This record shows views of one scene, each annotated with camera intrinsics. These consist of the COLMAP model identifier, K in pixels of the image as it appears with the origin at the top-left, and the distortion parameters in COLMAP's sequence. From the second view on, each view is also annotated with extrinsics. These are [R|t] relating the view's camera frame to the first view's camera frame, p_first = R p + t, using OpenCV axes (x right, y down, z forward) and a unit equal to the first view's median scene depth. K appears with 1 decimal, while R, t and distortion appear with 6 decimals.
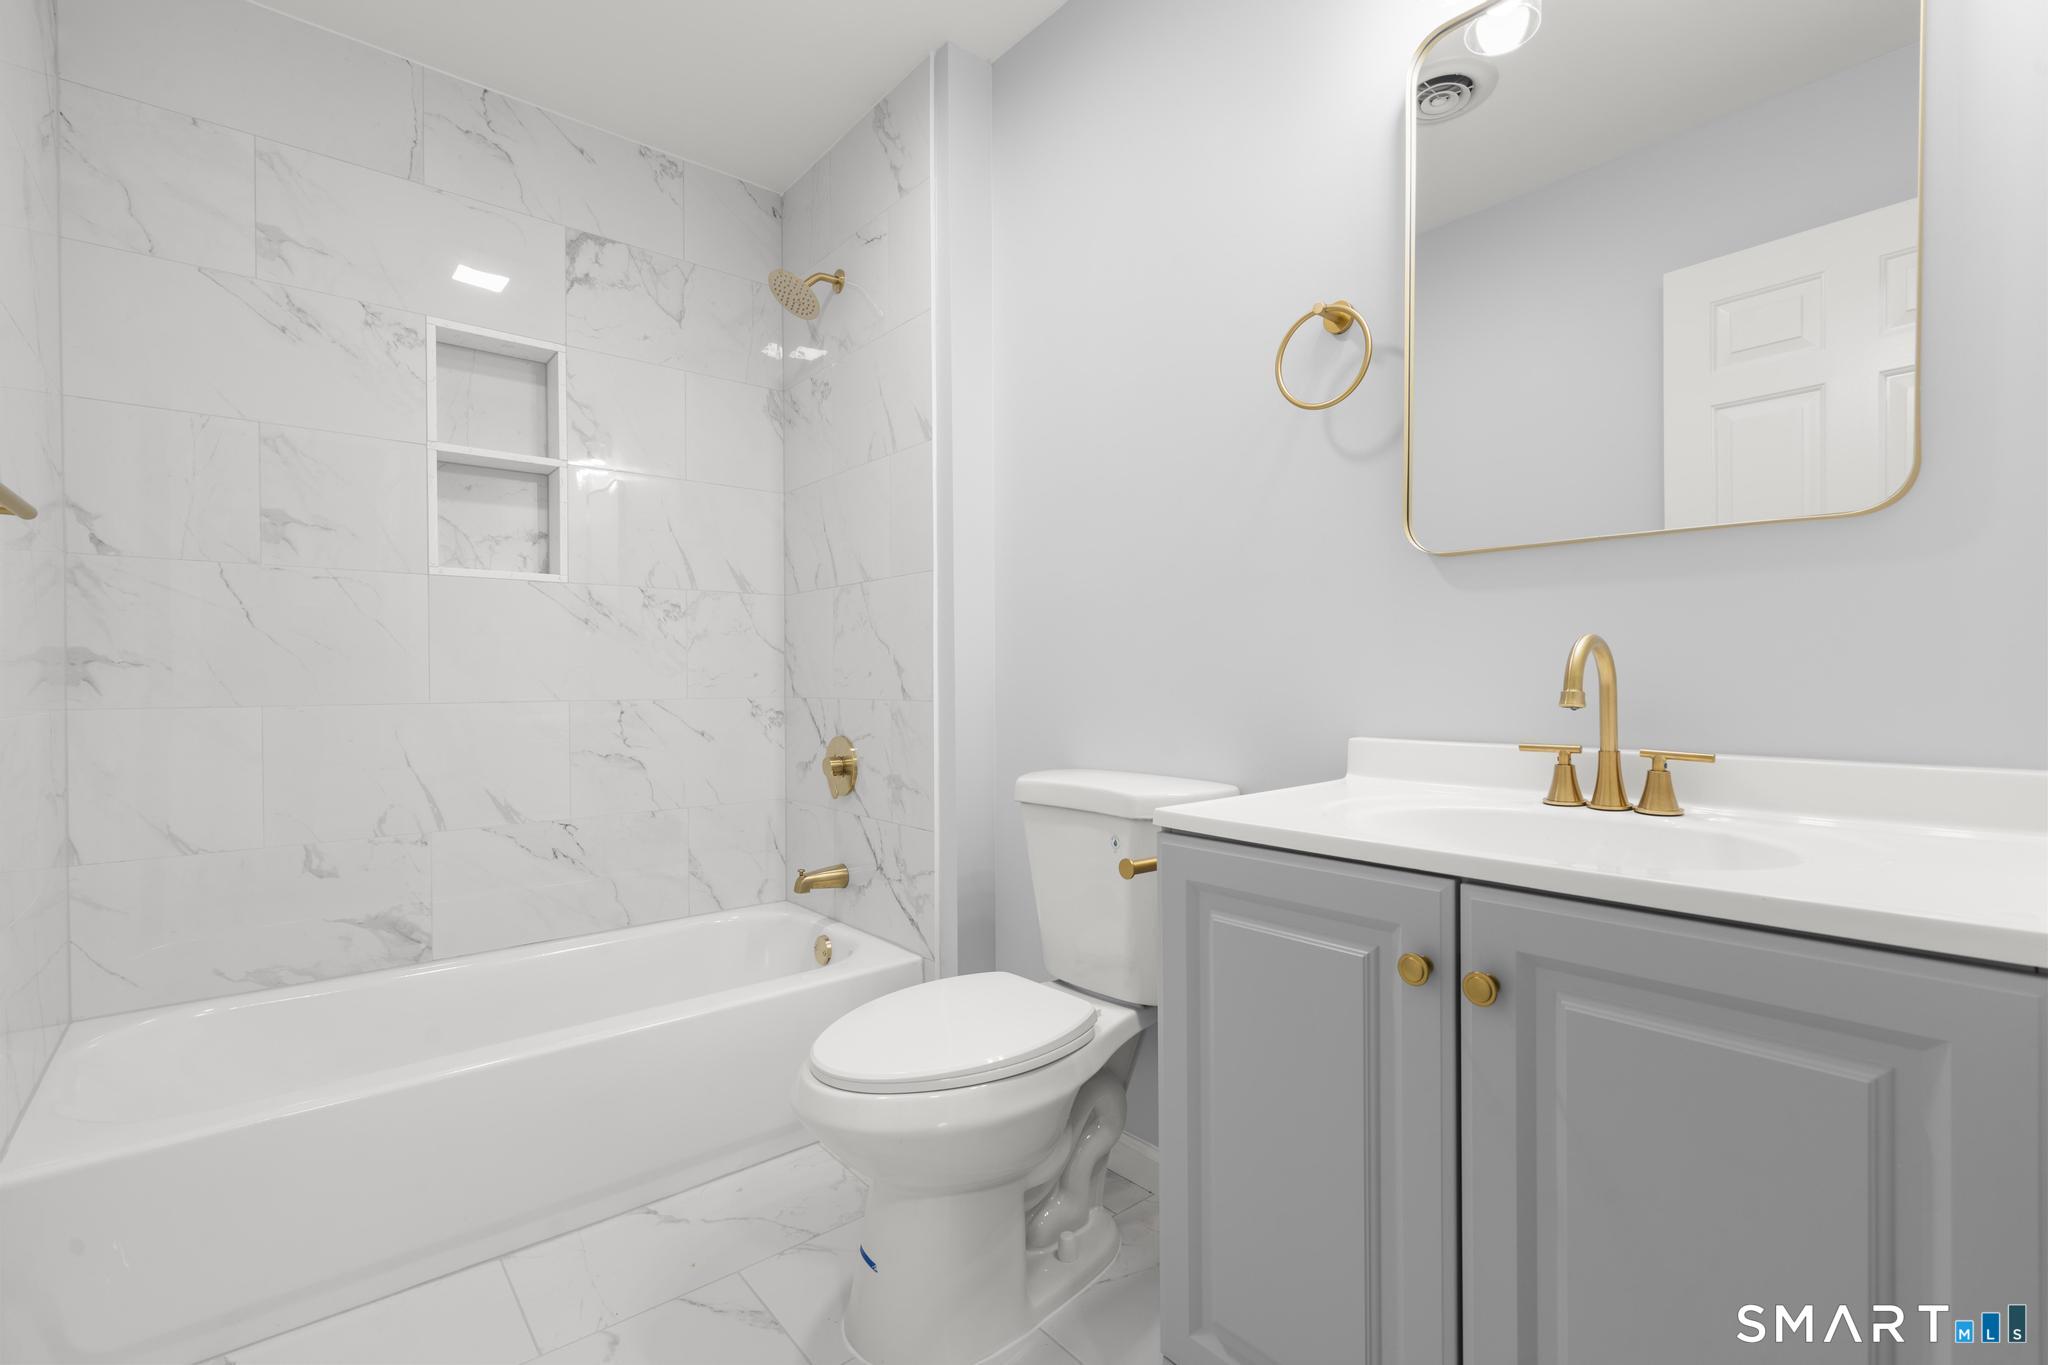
lens RADIAL K [[915.4, 0, 1031.8], [0, 915.4, 687.4], [0, 0, 1]] dist [-0.012376, 0.006283]
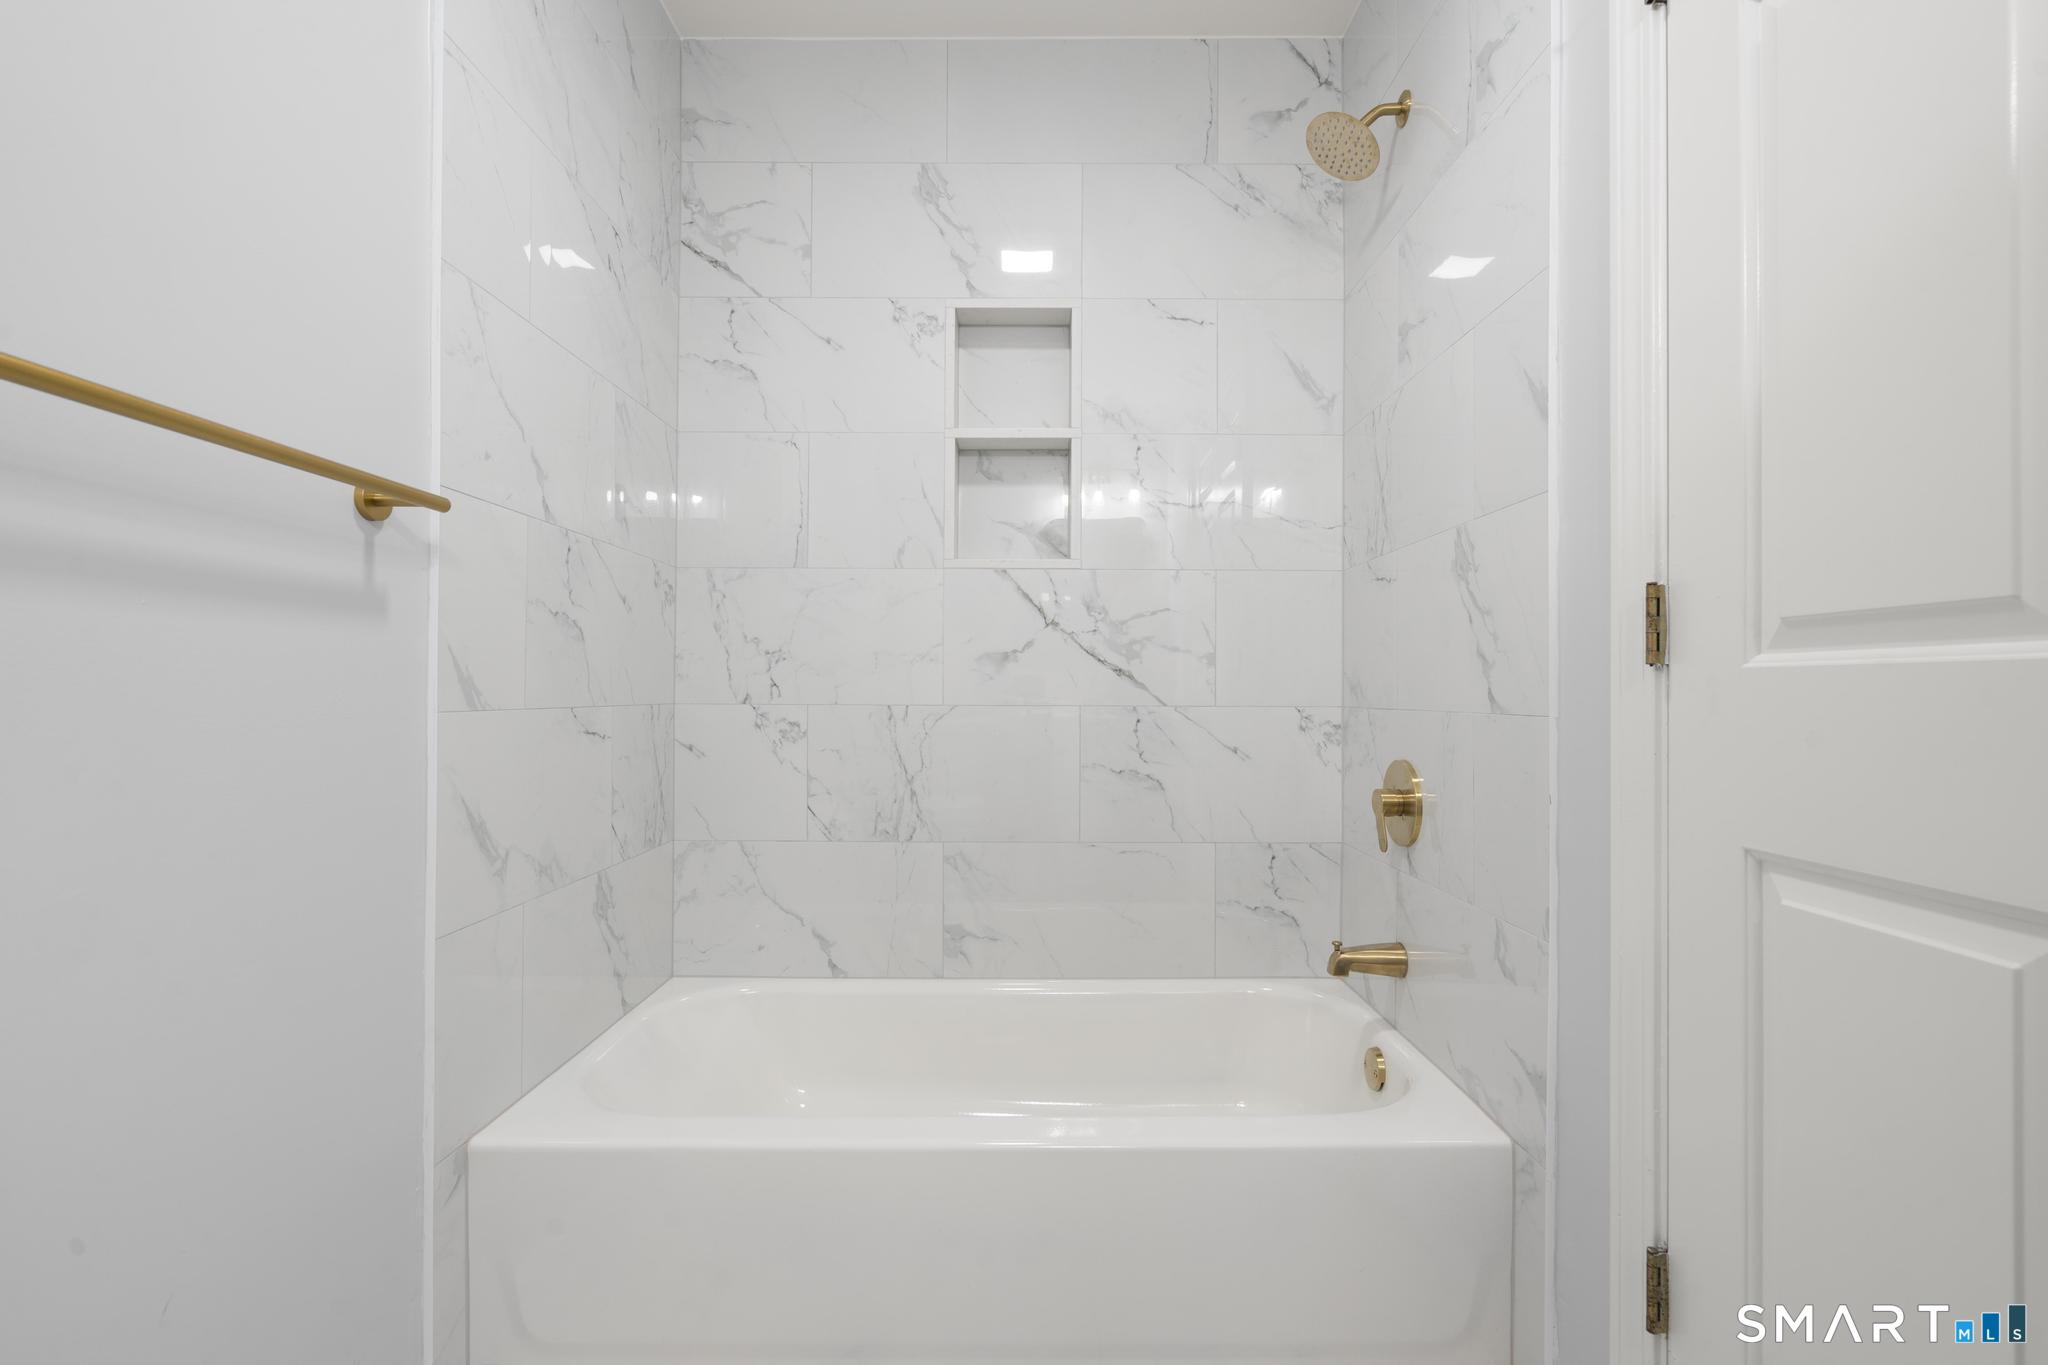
lens RADIAL K [[915.4, 0, 1031.8], [0, 915.4, 687.4], [0, 0, 1]] dist [-0.012376, 0.006283]
pose [[0.755226, 0.003905, -0.655453, 0.030254], [-0.011366, 0.999910, -0.007139, 0.004245], [0.655366, 0.012841, 0.755202, 0.325179]]
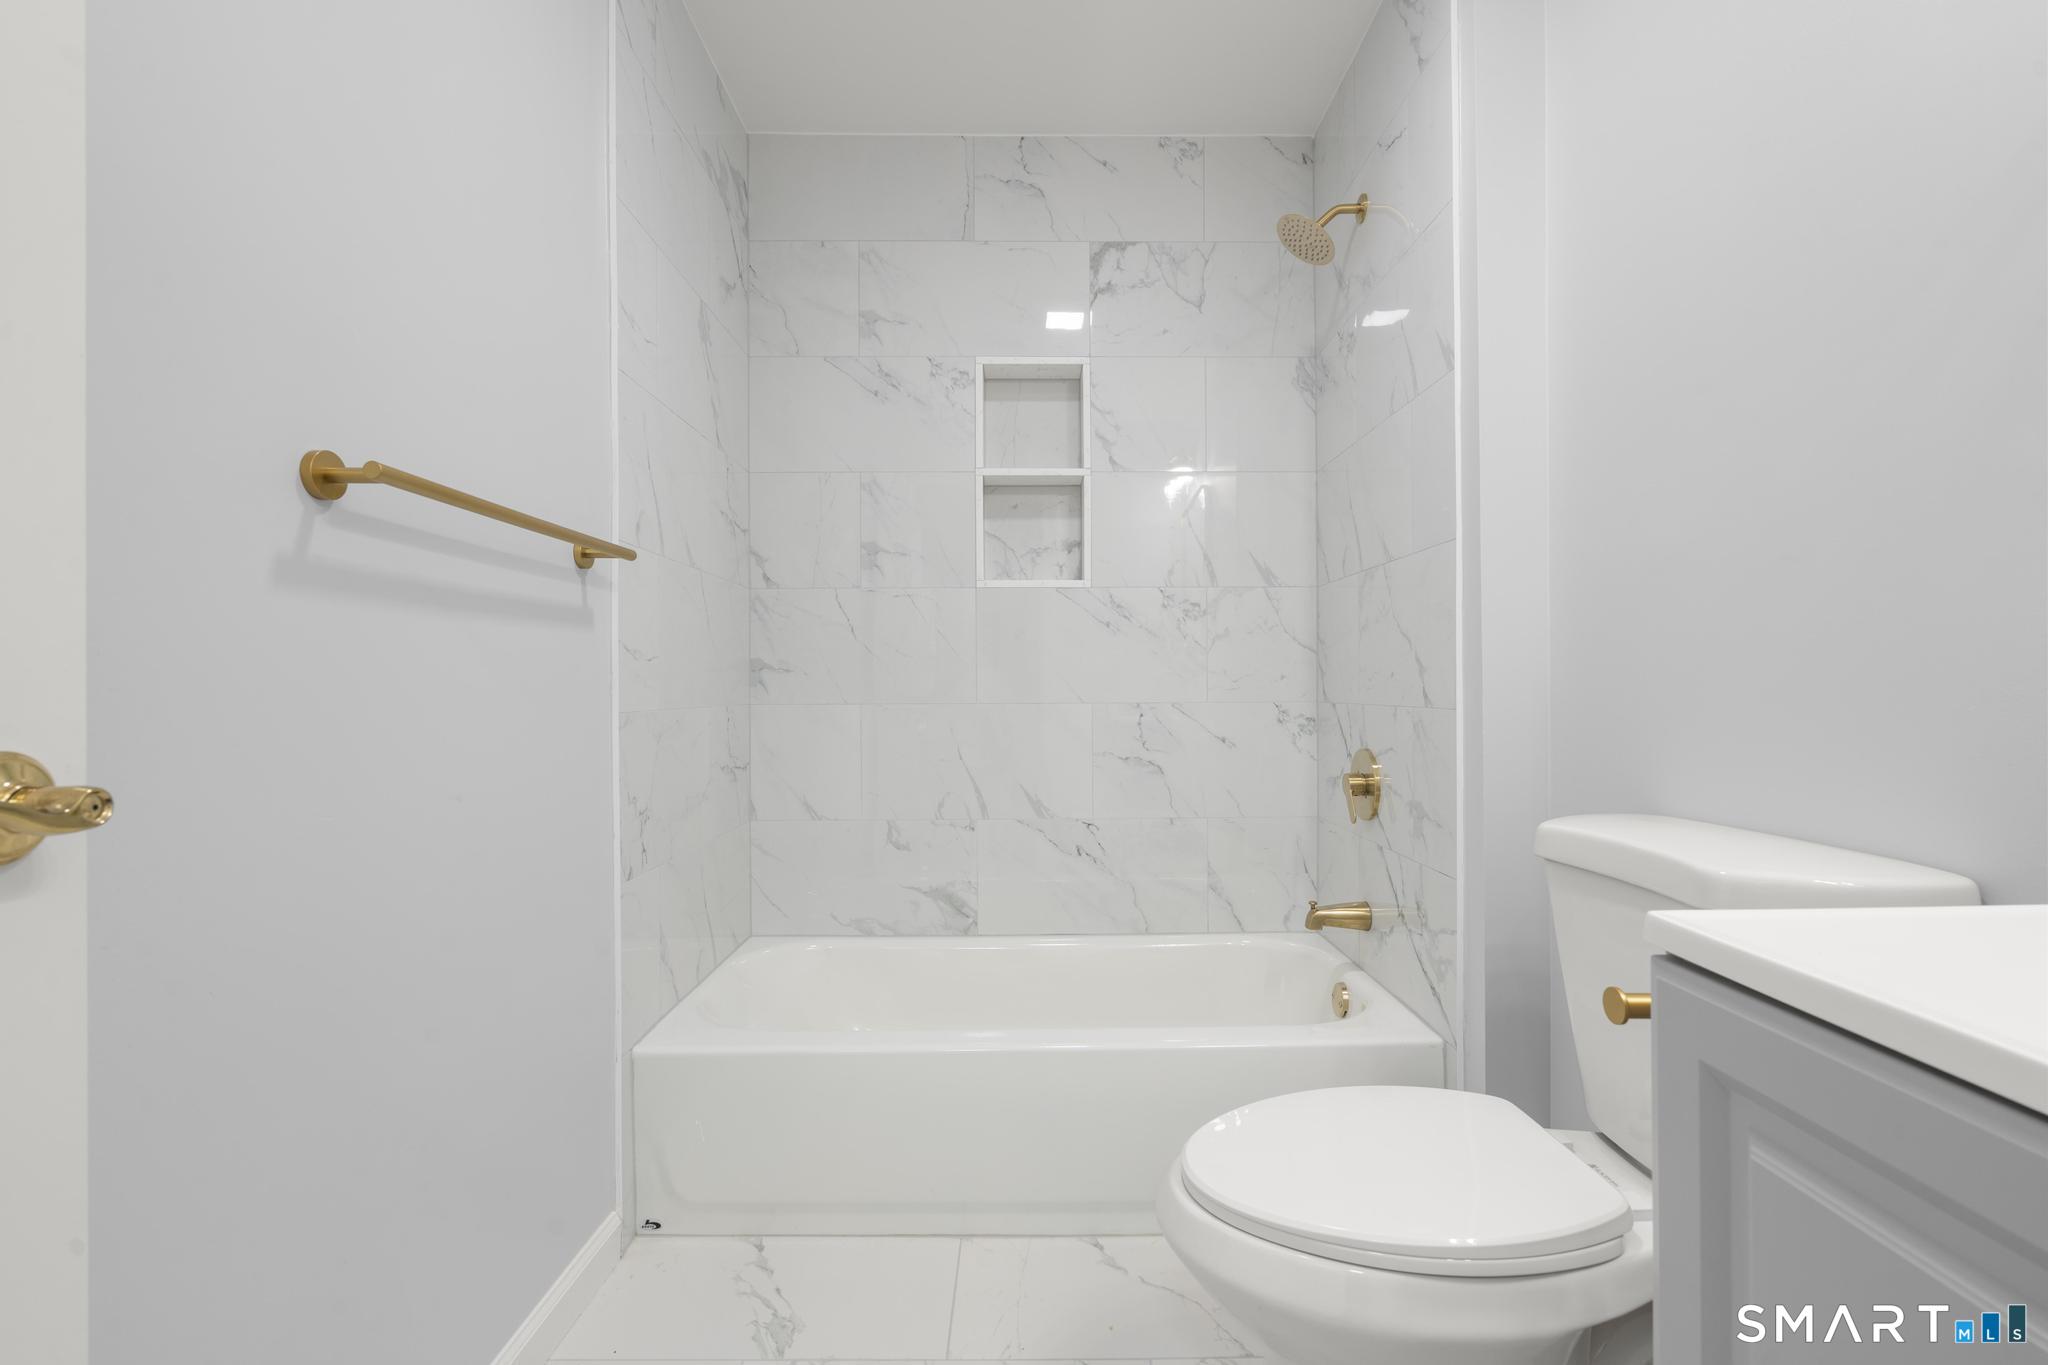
lens RADIAL K [[915.4, 0, 1031.8], [0, 915.4, 687.4], [0, 0, 1]] dist [-0.012376, 0.006283]
pose [[0.767997, 0.001644, -0.640451, 0.102230], [-0.004978, 0.999982, -0.003404, 0.001199], [0.640434, 0.005802, 0.767991, 0.175591]]
